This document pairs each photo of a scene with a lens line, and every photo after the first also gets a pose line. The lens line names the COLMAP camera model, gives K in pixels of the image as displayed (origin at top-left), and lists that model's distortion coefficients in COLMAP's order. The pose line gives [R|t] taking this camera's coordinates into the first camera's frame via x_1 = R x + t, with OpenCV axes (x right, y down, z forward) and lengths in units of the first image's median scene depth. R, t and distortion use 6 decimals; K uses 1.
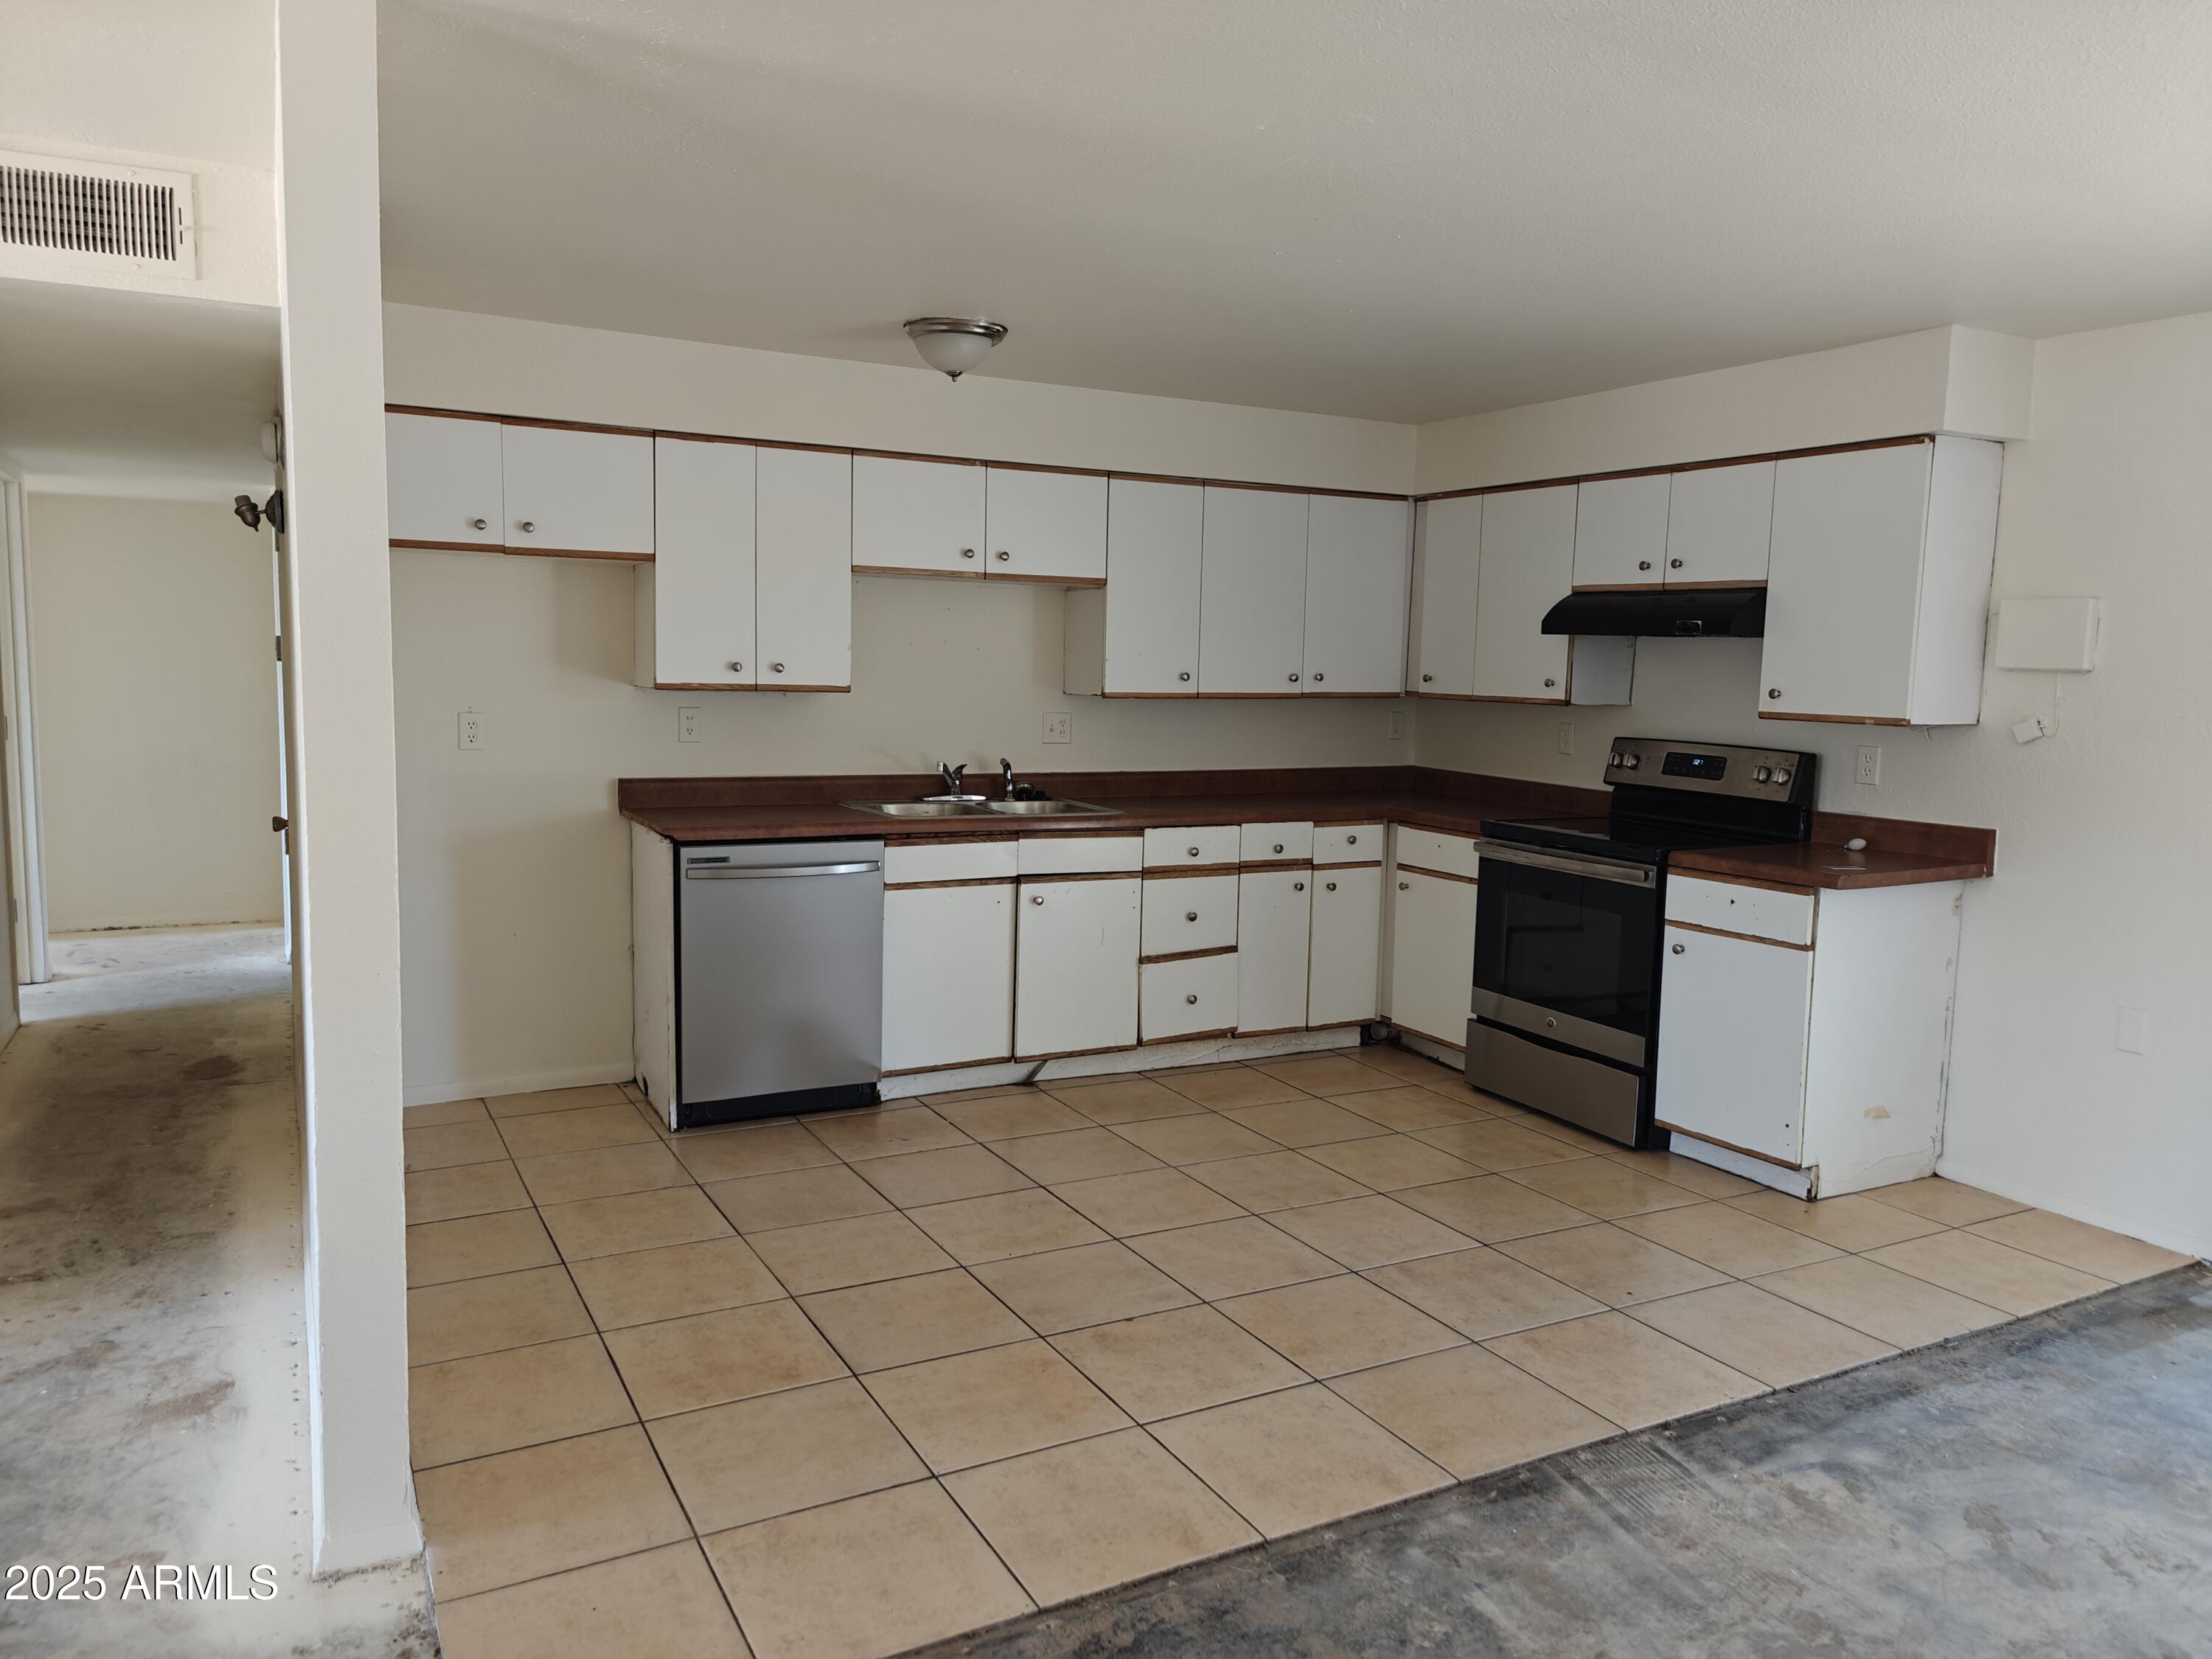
lens RADIAL K [[1513.4, 0, 1104.5], [0, 1513.4, 820.4], [0, 0, 1]] dist [-0.006844, -0.006547]
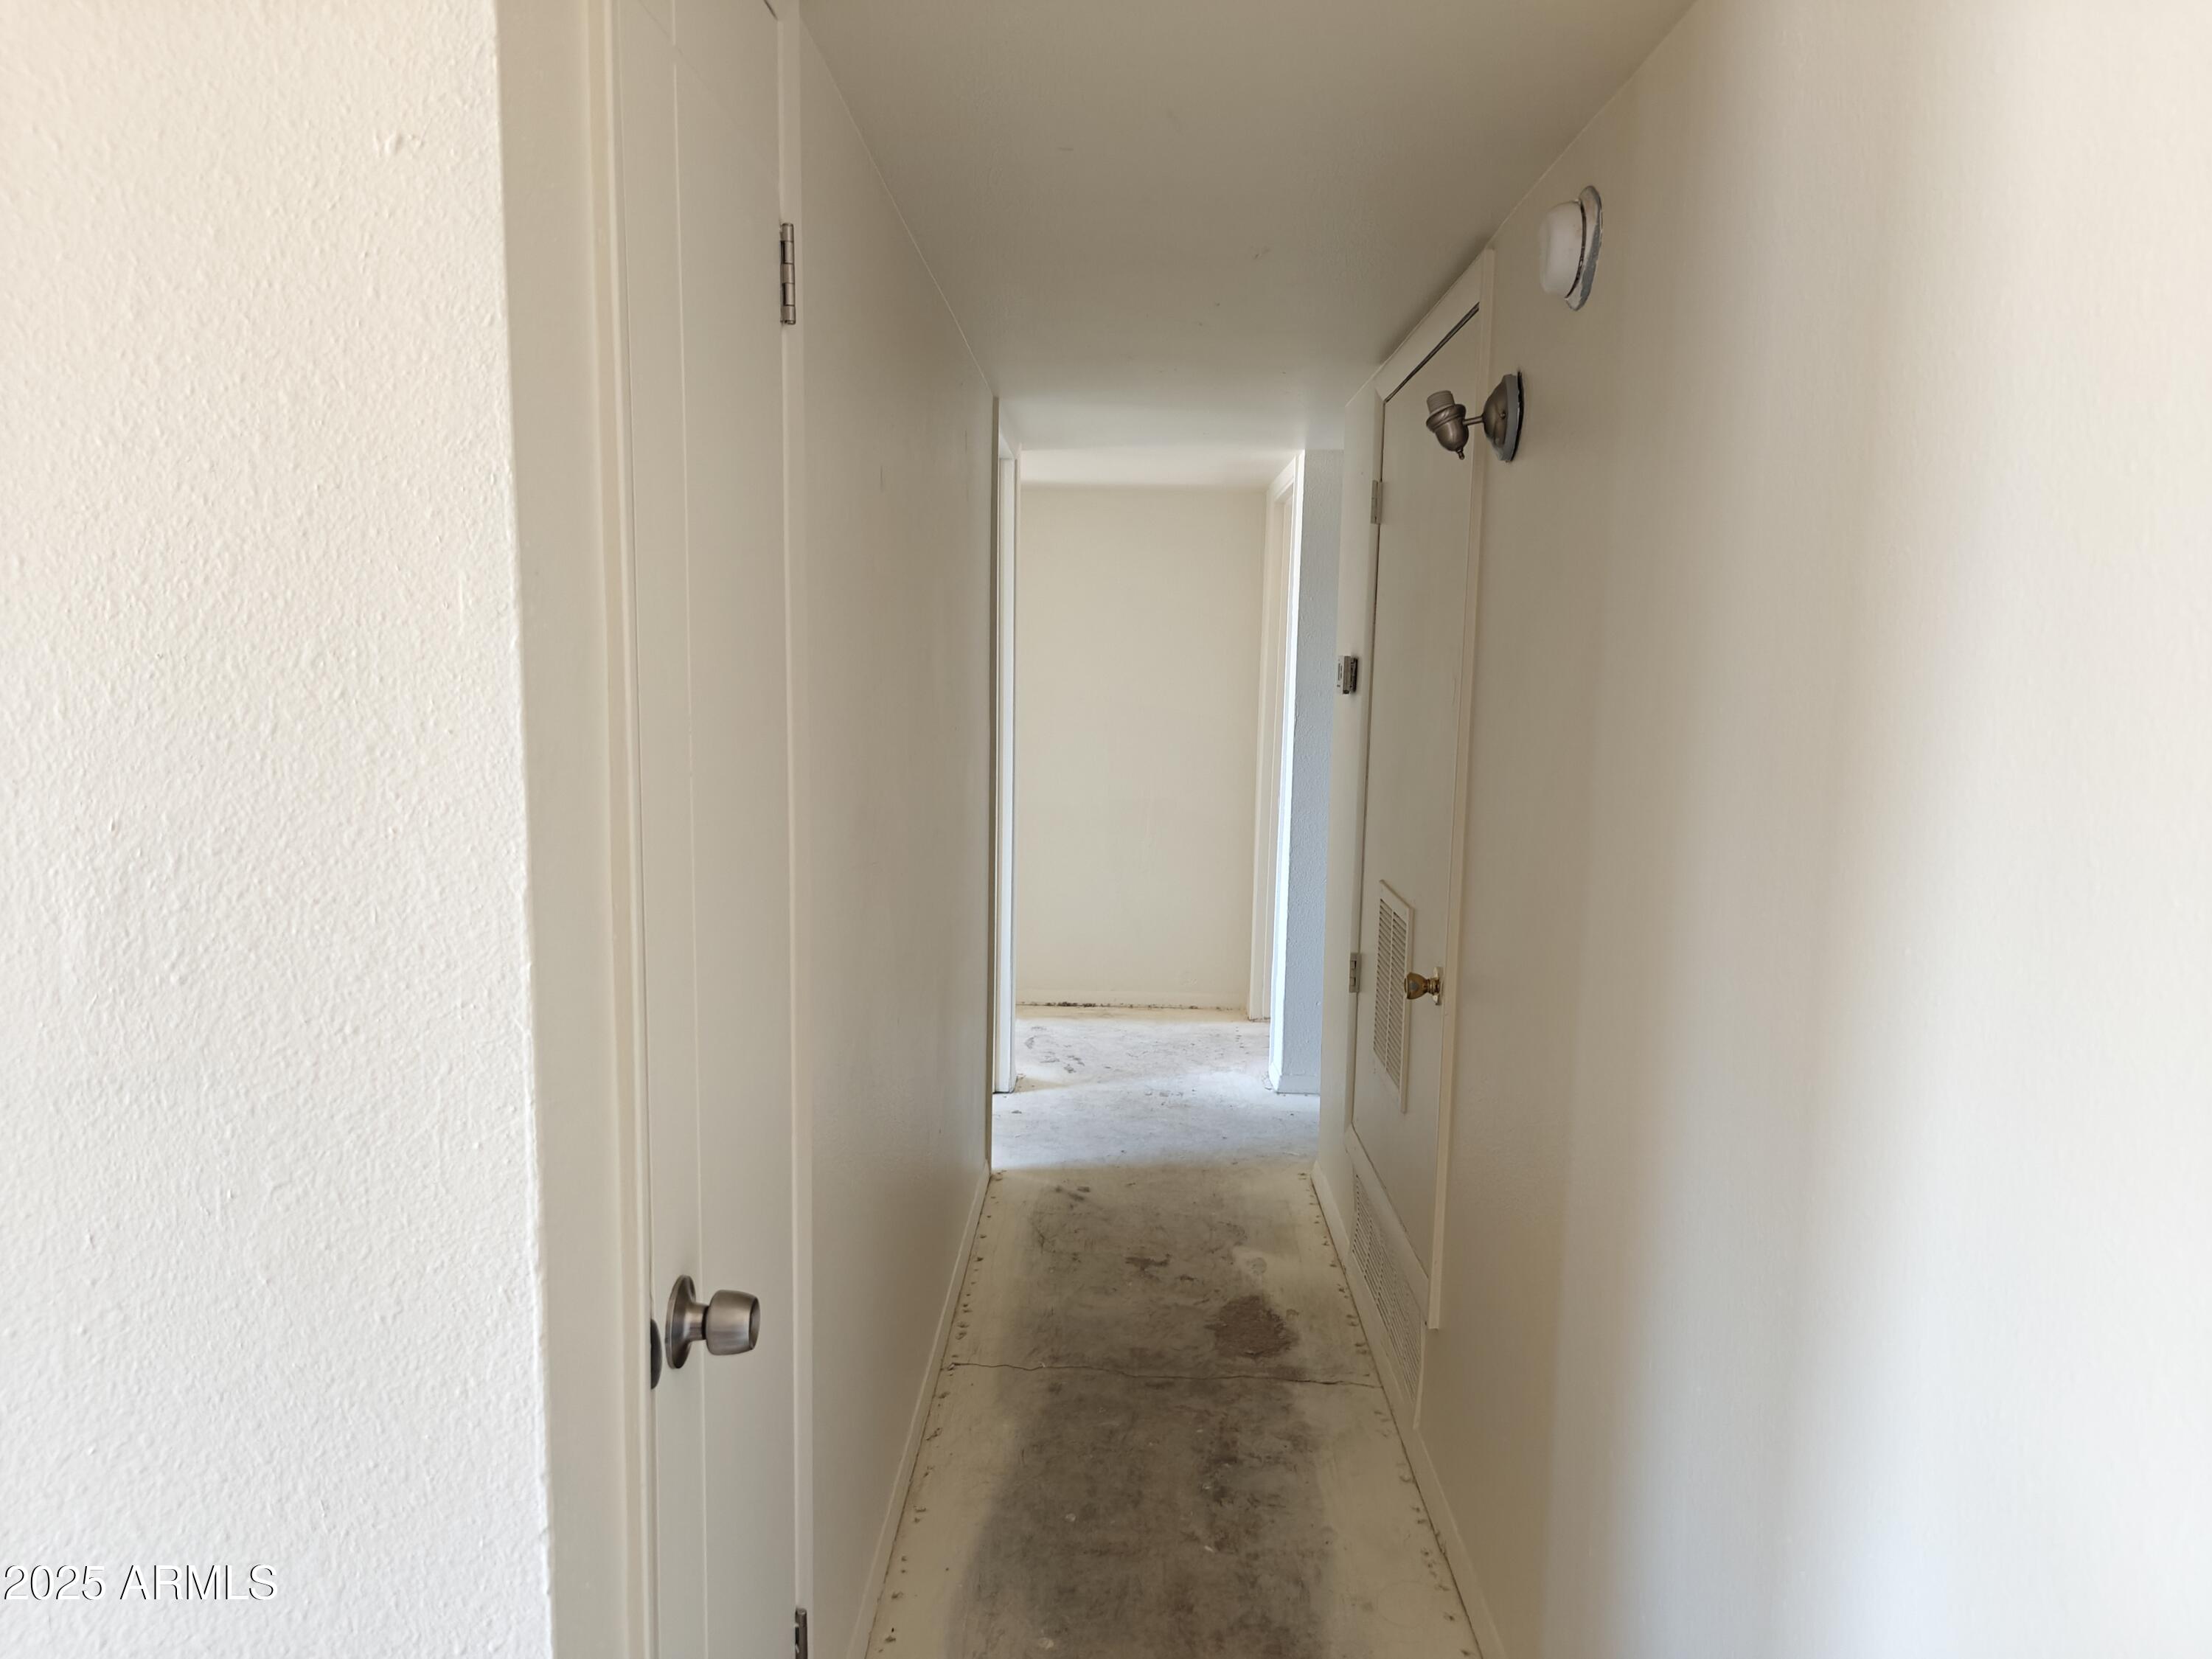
lens RADIAL K [[1513.4, 0, 1107.2], [0, 1513.4, 834.9], [0, 0, 1]] dist [-0.006844, -0.006547]
pose [[0.869840, 0.054580, -0.490305, -0.338228], [-0.057693, 0.998296, 0.008777, -0.047369], [0.489948, 0.020652, 0.871507, 0.400773]]
